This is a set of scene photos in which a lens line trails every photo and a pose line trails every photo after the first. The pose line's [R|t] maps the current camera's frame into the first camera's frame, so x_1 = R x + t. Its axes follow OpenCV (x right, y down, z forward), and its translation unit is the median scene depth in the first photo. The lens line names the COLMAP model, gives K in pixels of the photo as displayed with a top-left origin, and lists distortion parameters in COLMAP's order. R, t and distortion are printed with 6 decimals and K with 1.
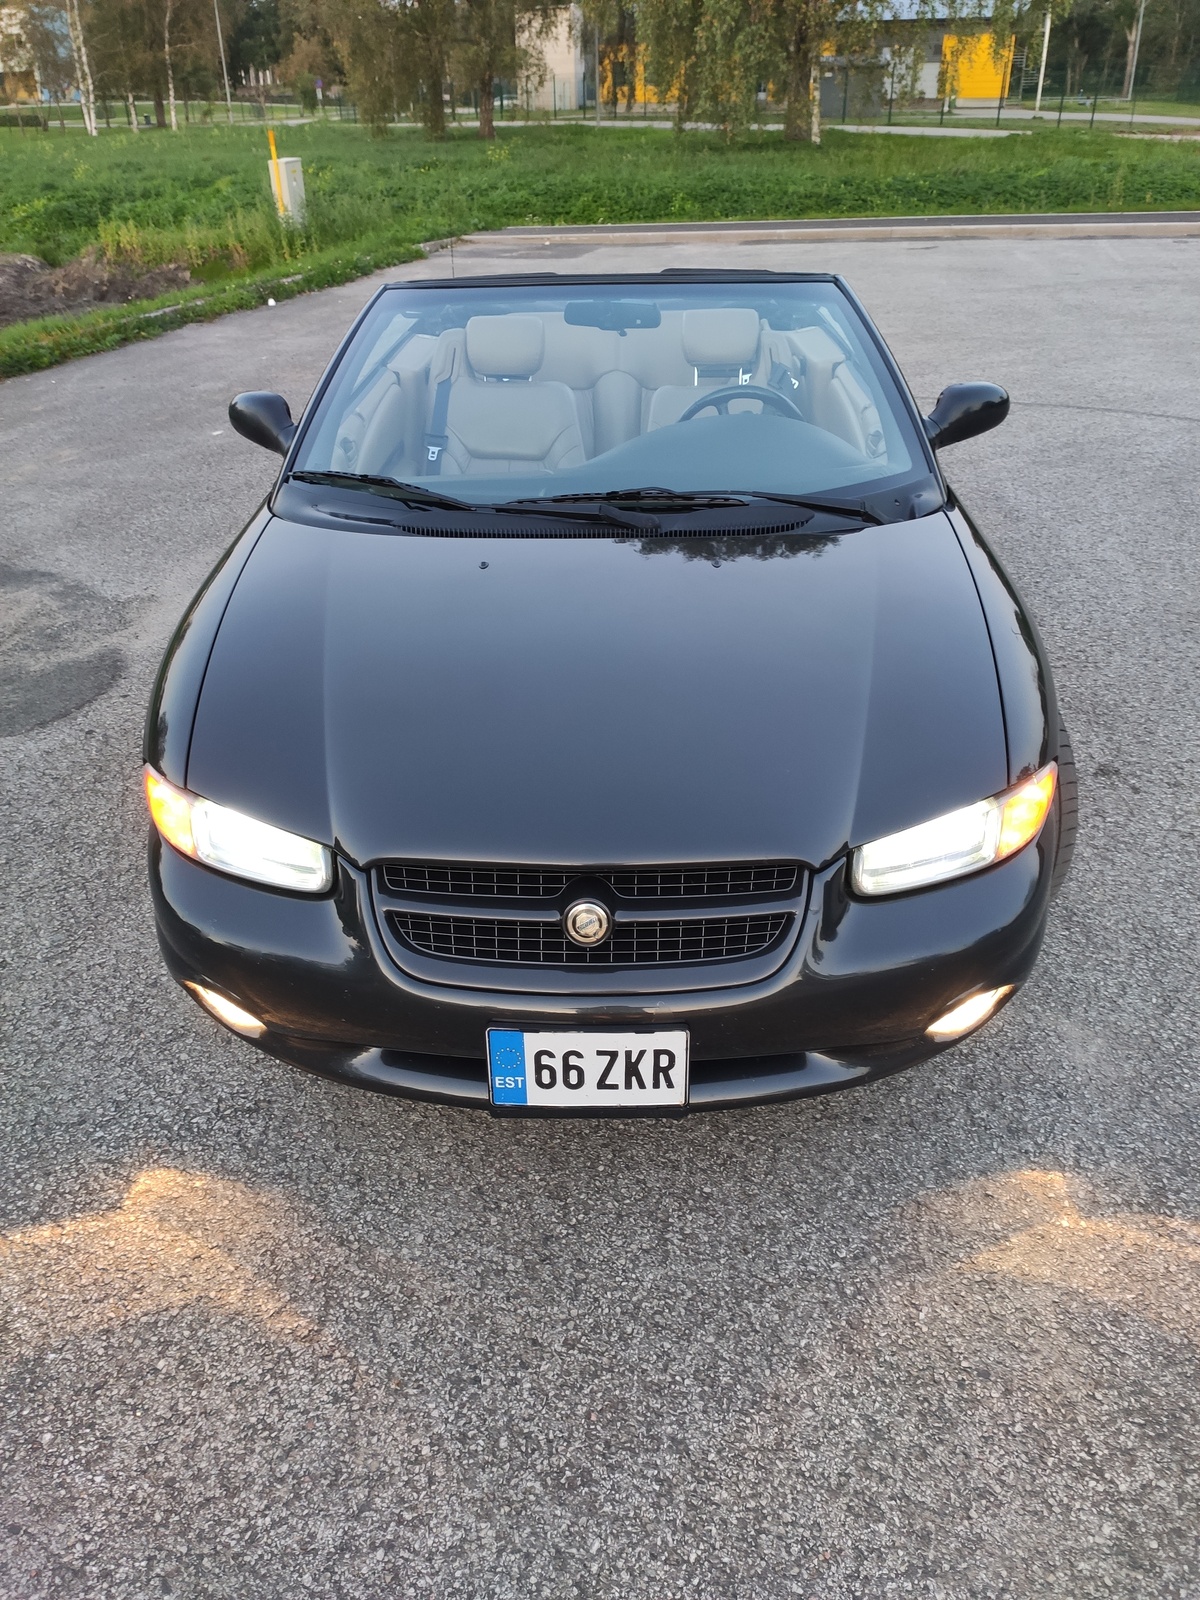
lens RADIAL K [[1224.5, 0, 596.2], [0, 1224.5, 777.8], [0, 0, 1]] dist [0.047358, -0.071431]
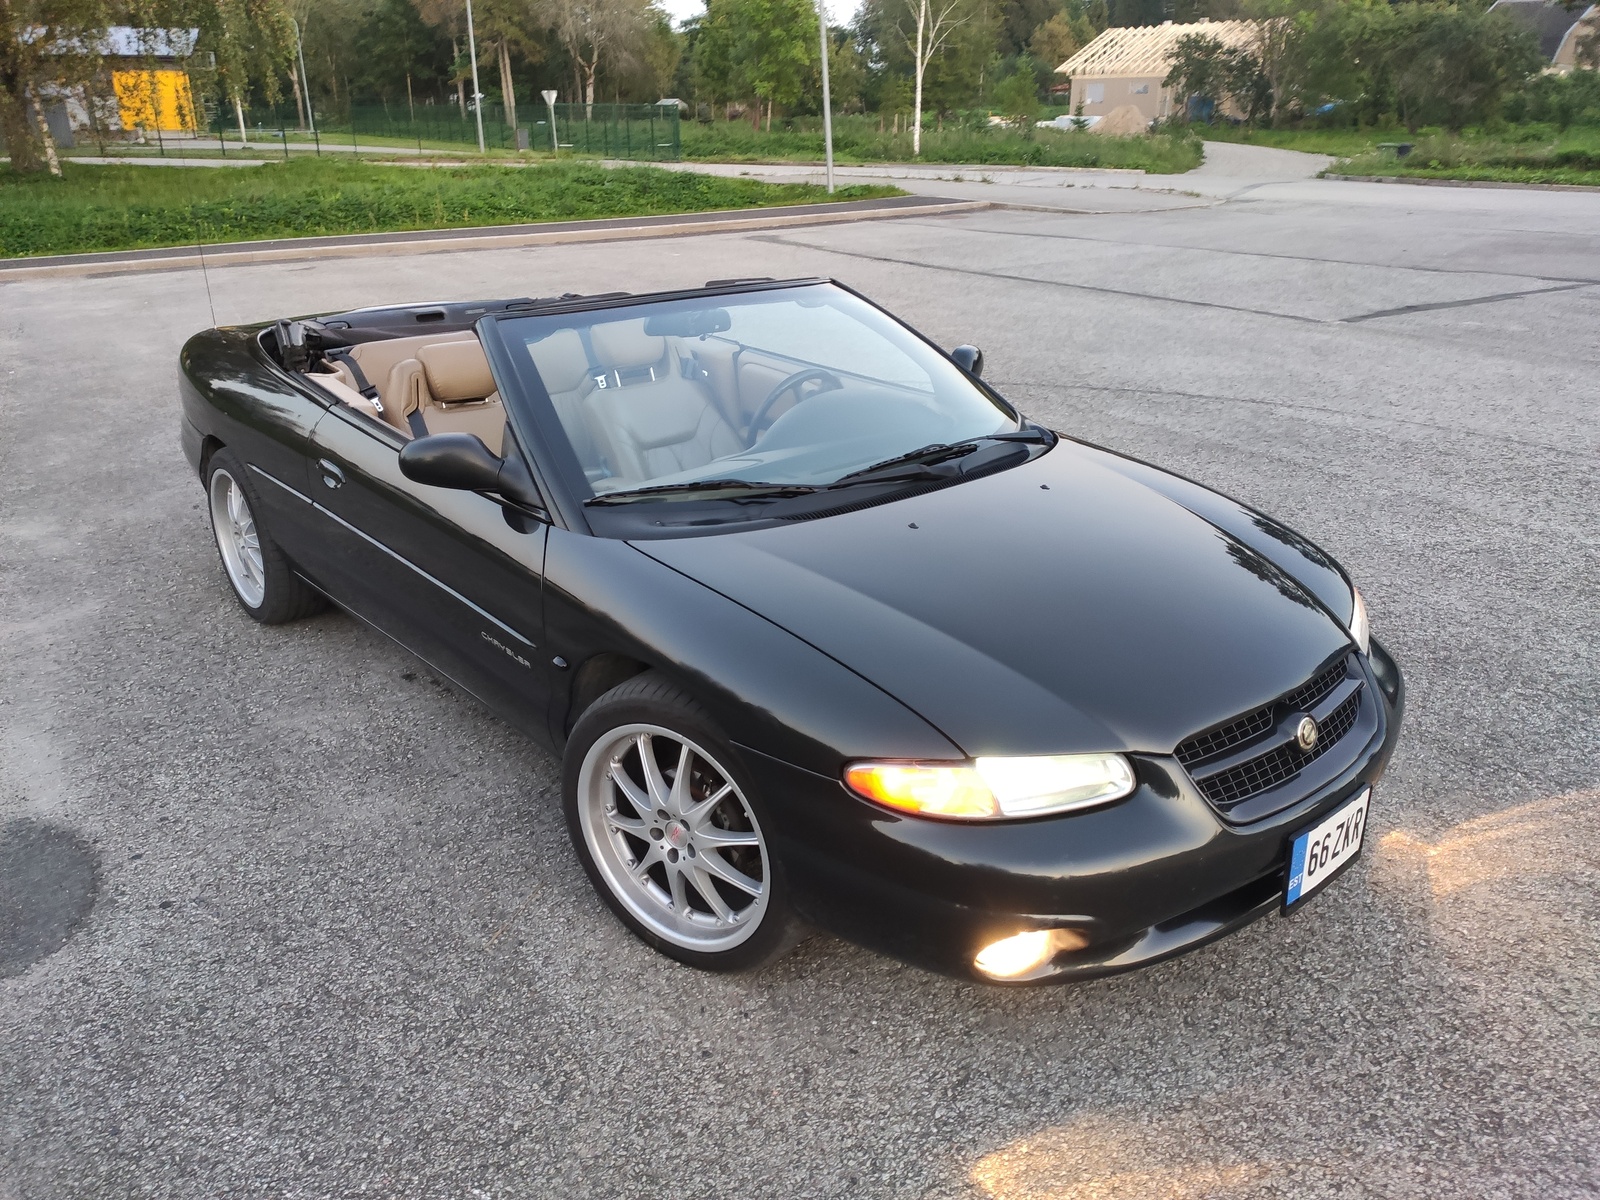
lens RADIAL K [[1234.7, 0, 800.0], [0, 1234.7, 577.2], [0, 0, 1]] dist [0.000325, -0.003757]
pose [[0.736289, -0.225246, 0.638078, -0.838521], [0.321824, 0.946061, -0.037392, -0.112613], [-0.595238, 0.232880, 0.769063, 0.190386]]
